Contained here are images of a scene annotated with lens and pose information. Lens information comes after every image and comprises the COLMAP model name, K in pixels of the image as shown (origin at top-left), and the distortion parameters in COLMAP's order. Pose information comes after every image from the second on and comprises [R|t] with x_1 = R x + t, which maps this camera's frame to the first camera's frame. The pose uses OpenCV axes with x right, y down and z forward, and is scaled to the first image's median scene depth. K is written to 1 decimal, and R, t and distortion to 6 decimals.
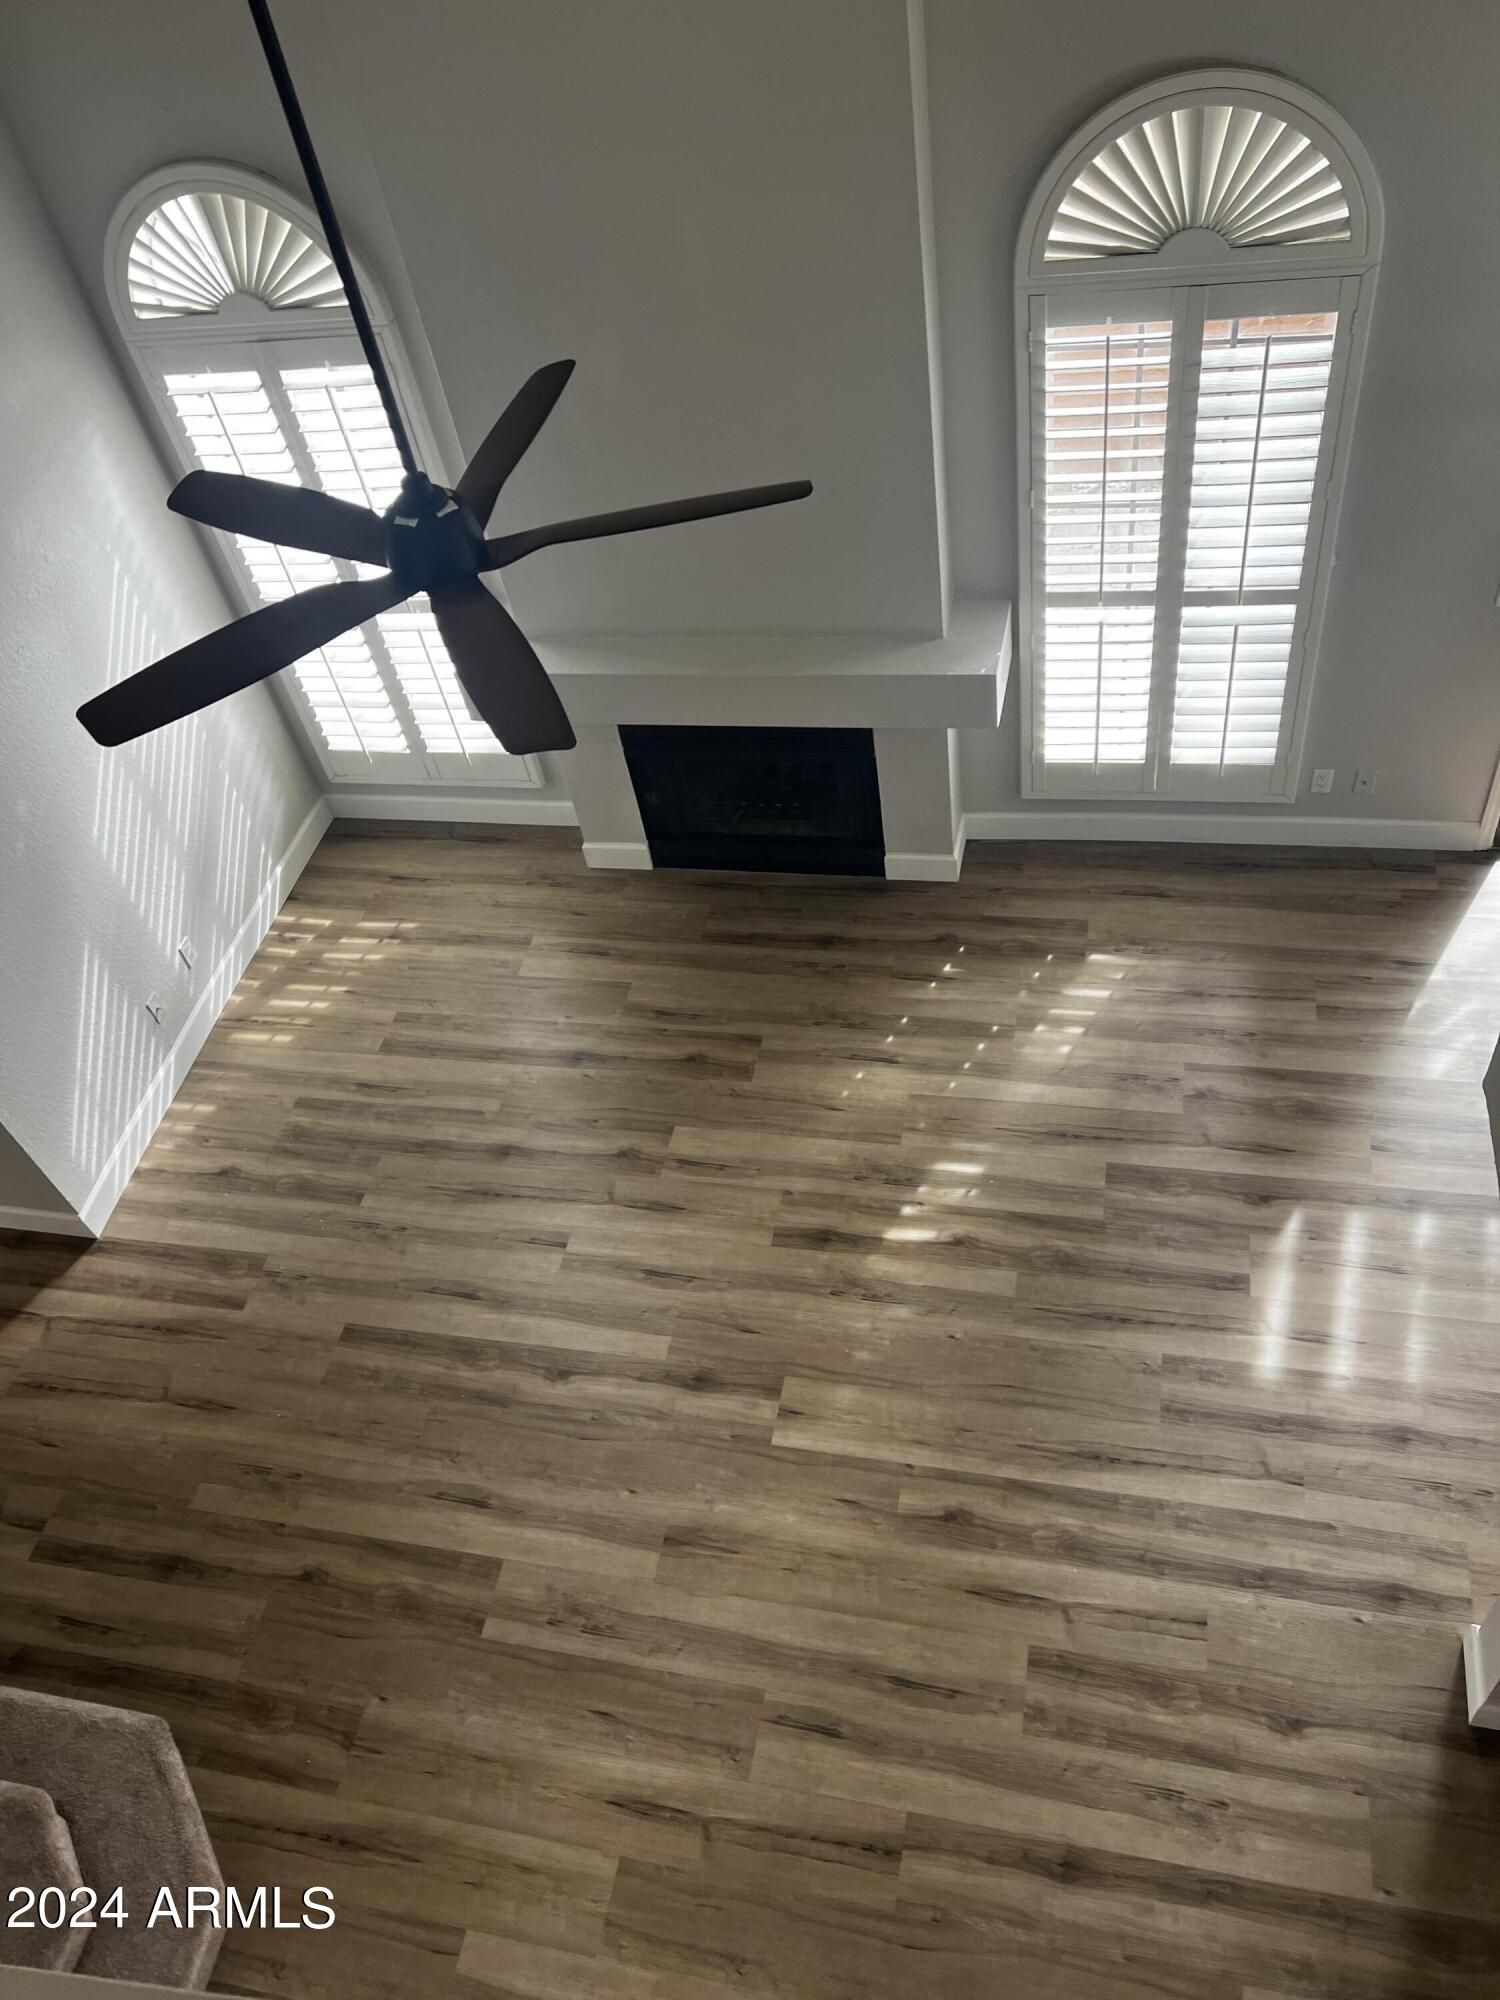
lens RADIAL K [[1516.3, 0, 736.8], [0, 1516.3, 976.8], [0, 0, 1]] dist [0.034156, -0.011208]
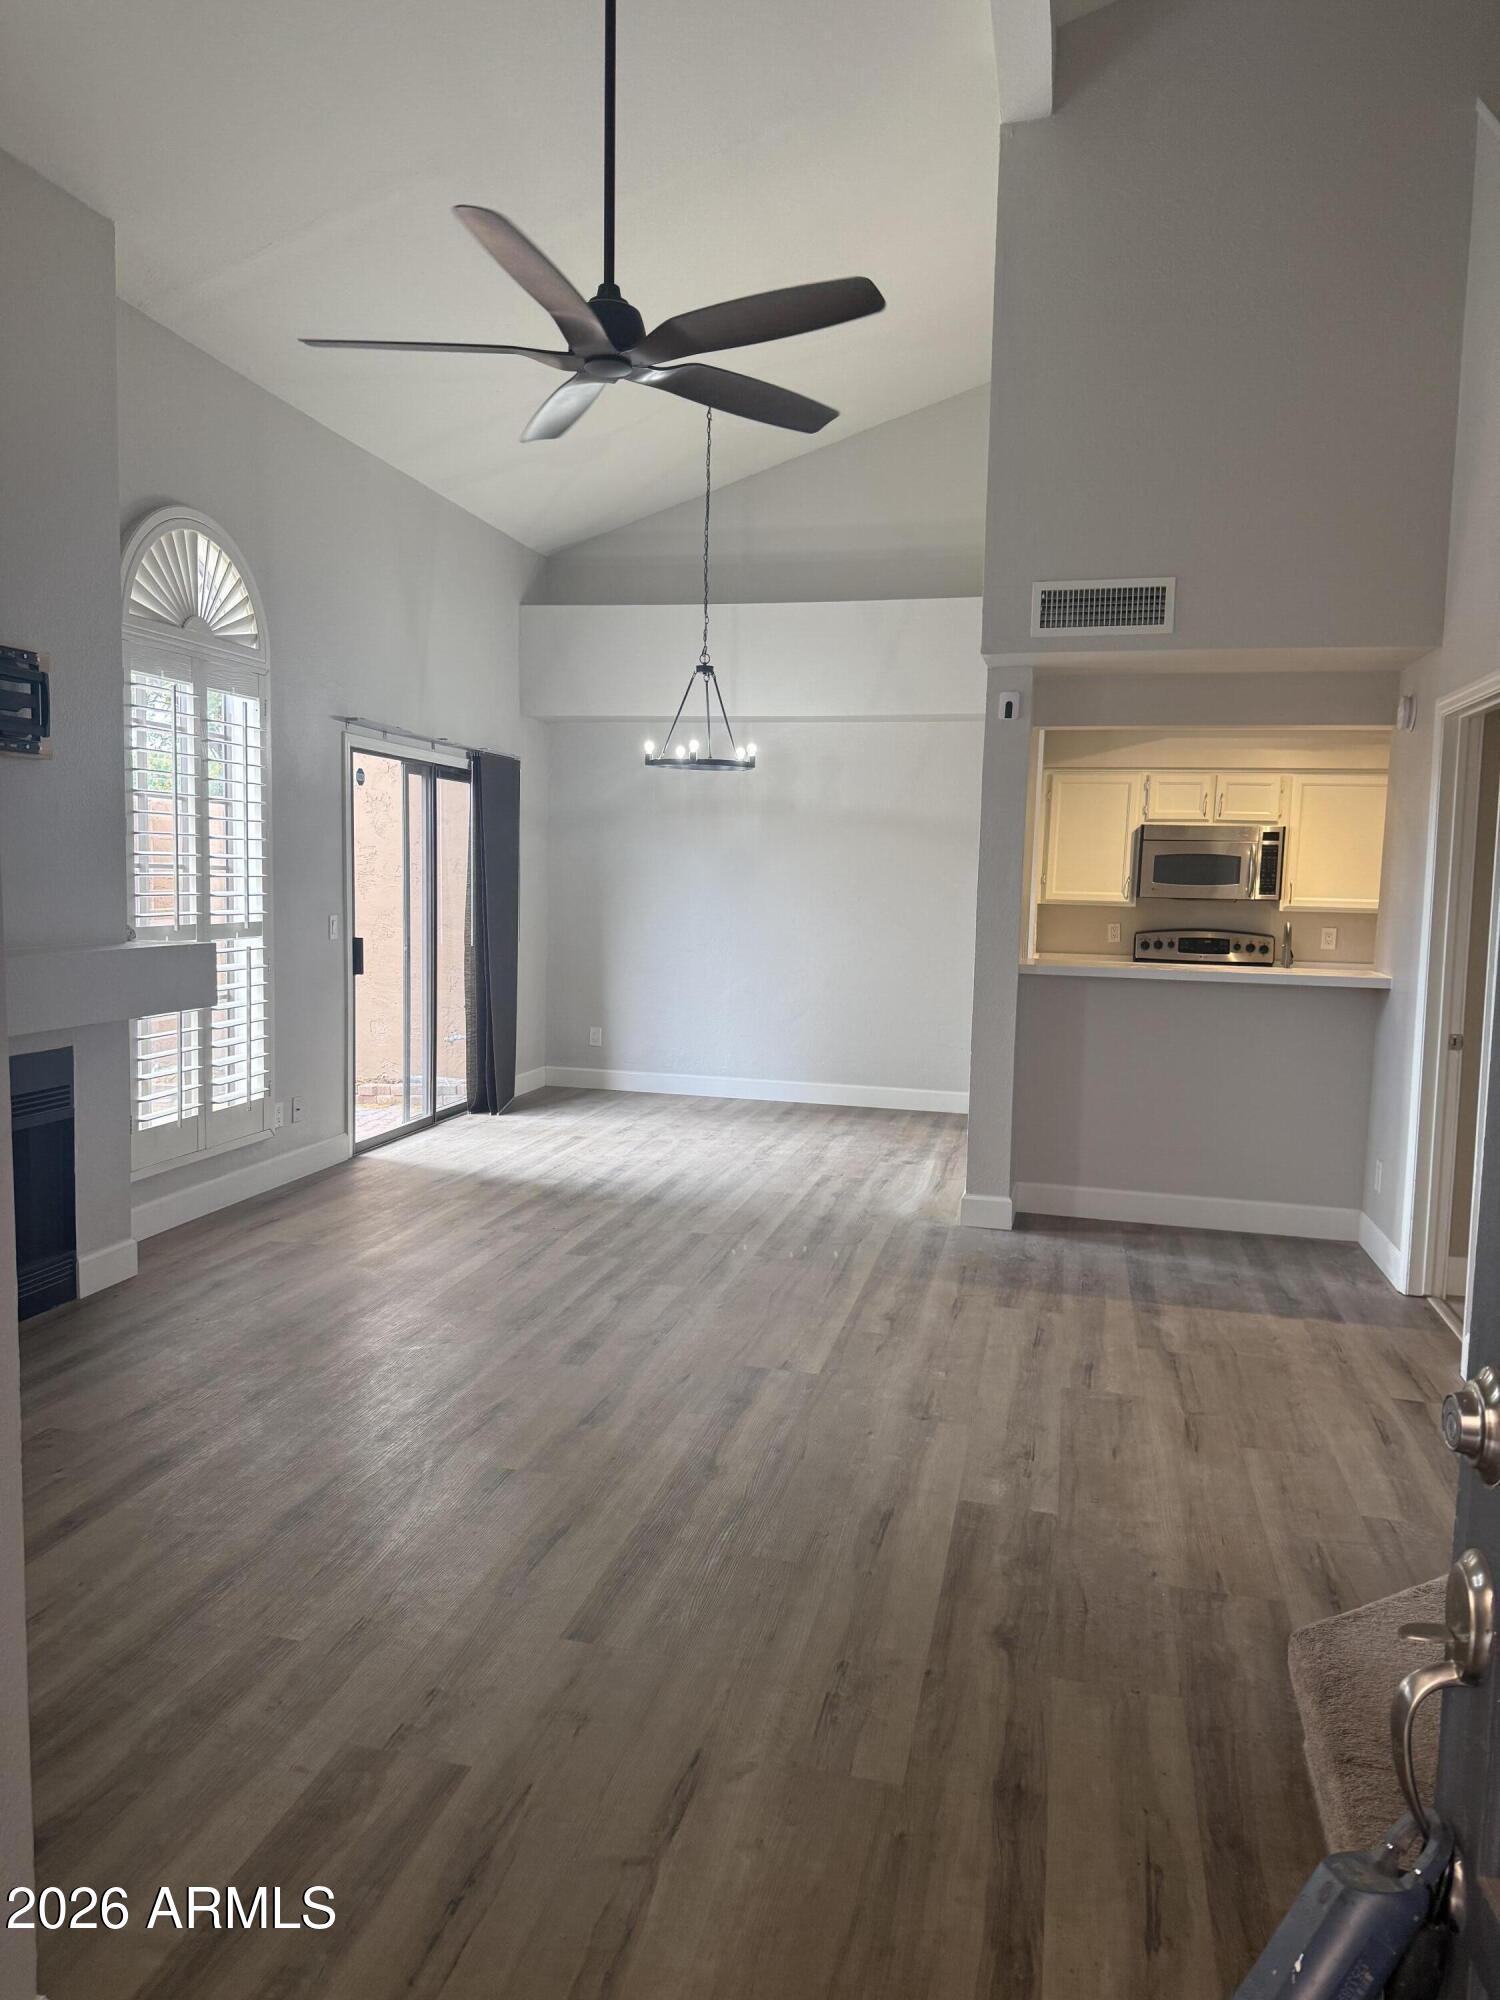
lens RADIAL K [[1390.3, 0, 734.7], [0, 1390.3, 993.5], [0, 0, 1]] dist [0.153223, -0.266103]
pose [[0.022490, 0.060545, 0.997912, -0.897660], [0.713191, 0.698529, -0.058454, 0.155174], [-0.700609, 0.713016, -0.027470, 0.902891]]
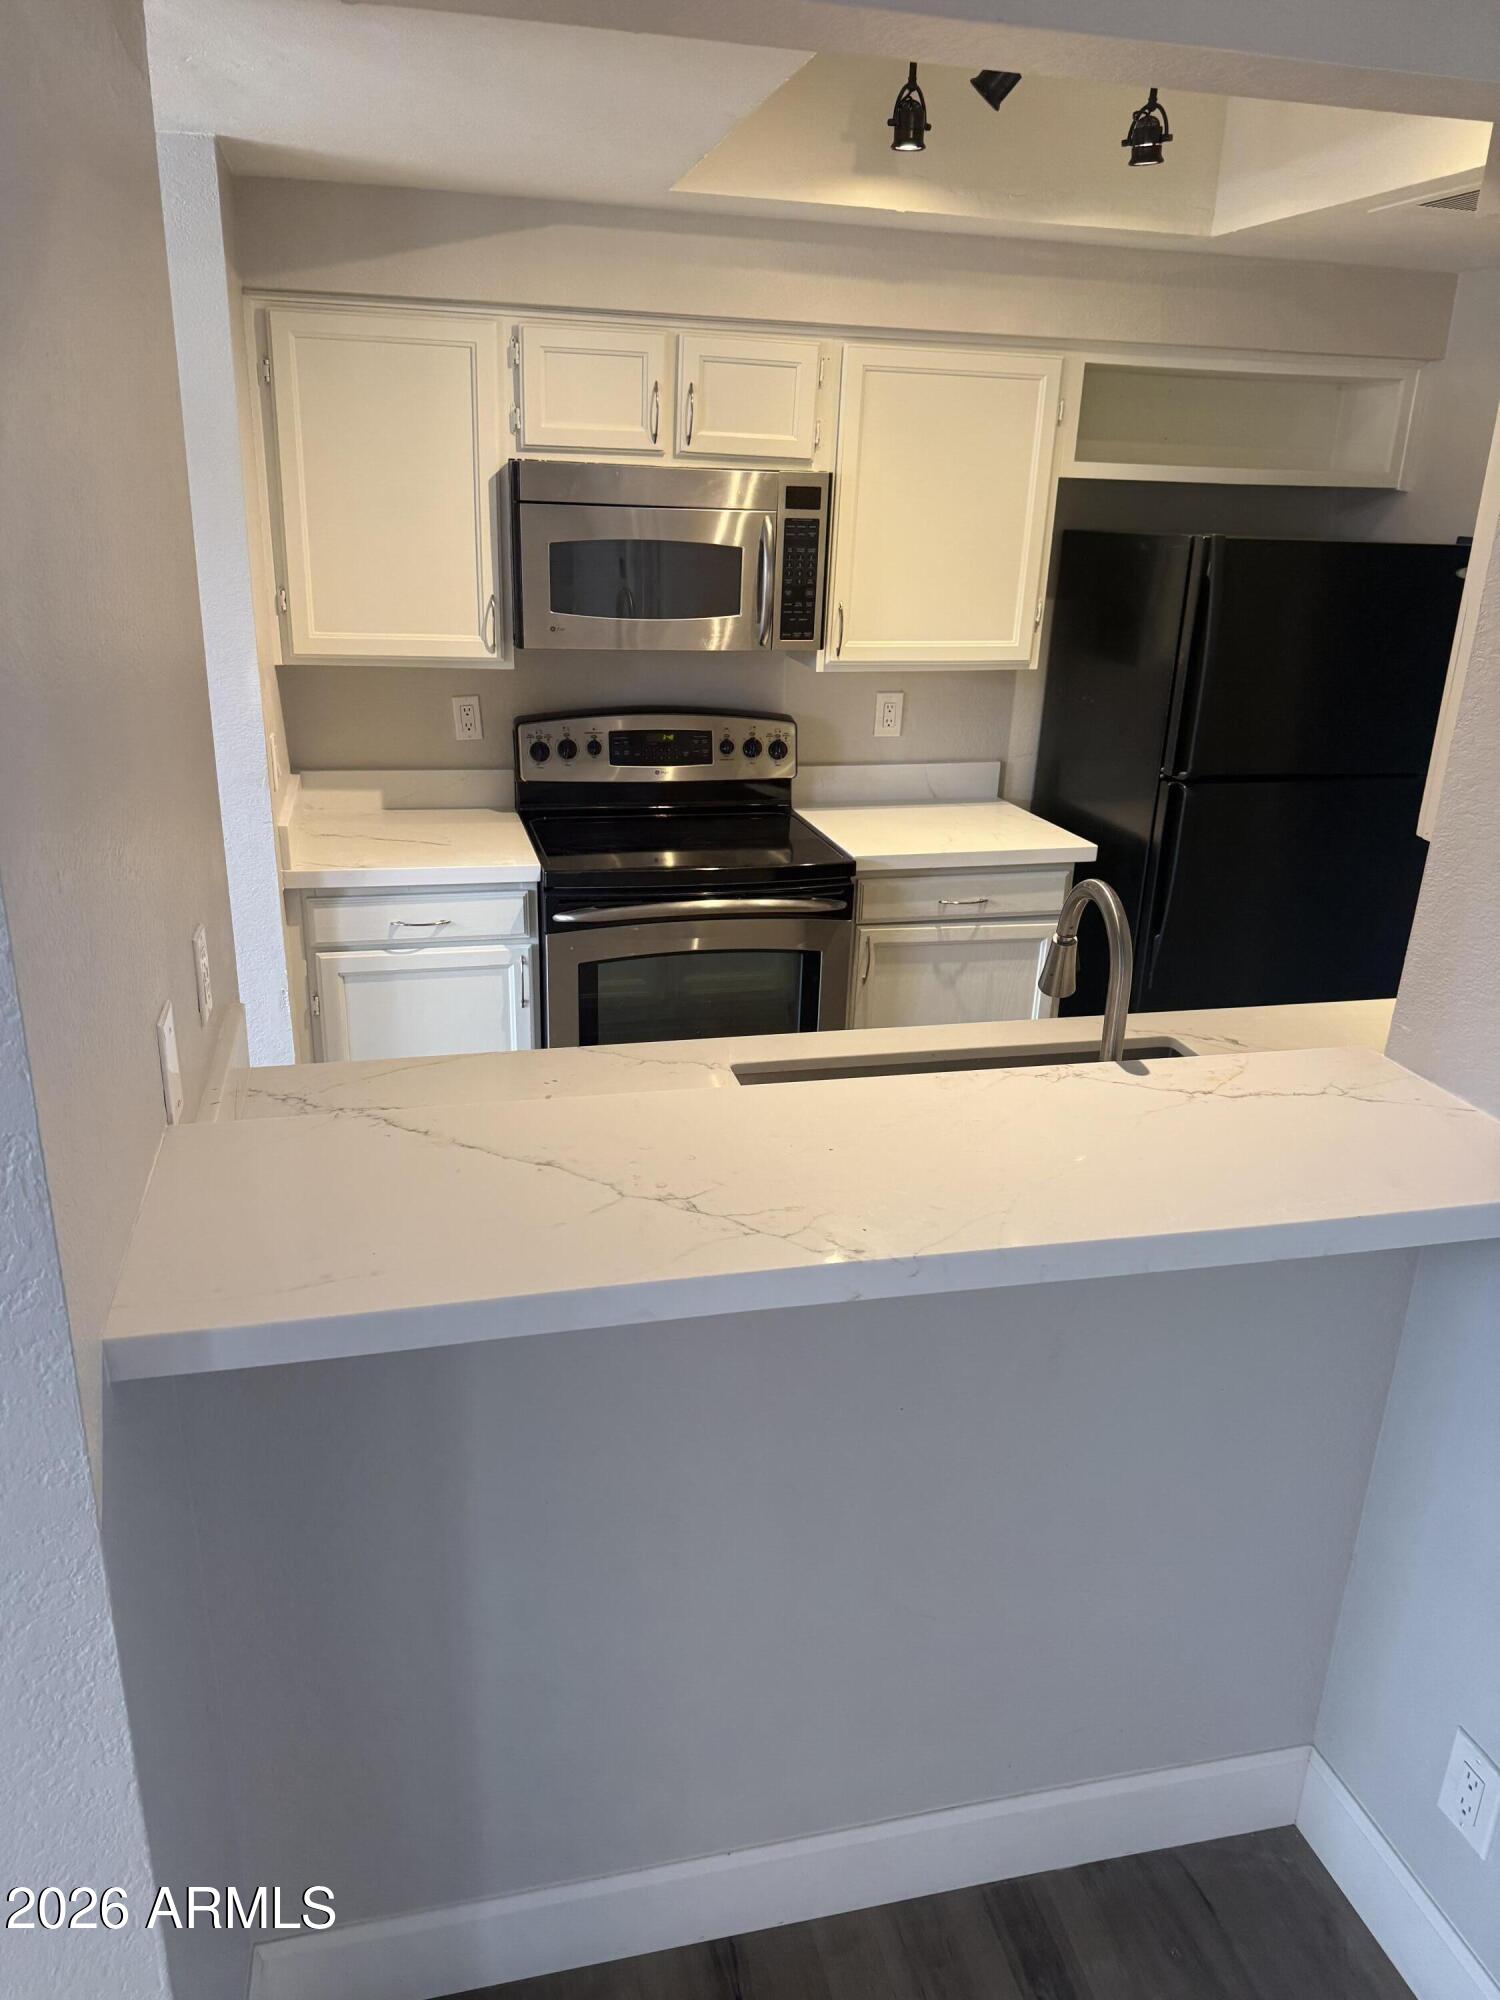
lens RADIAL K [[1390.3, 0, 734.7], [0, 1390.3, 993.5], [0, 0, 1]] dist [0.153223, -0.266103]
pose [[-0.428066, -0.177035, 0.886238, 0.160468], [0.686307, 0.574338, 0.446226, 0.181922], [-0.587998, 0.799246, -0.124355, 0.575051]]
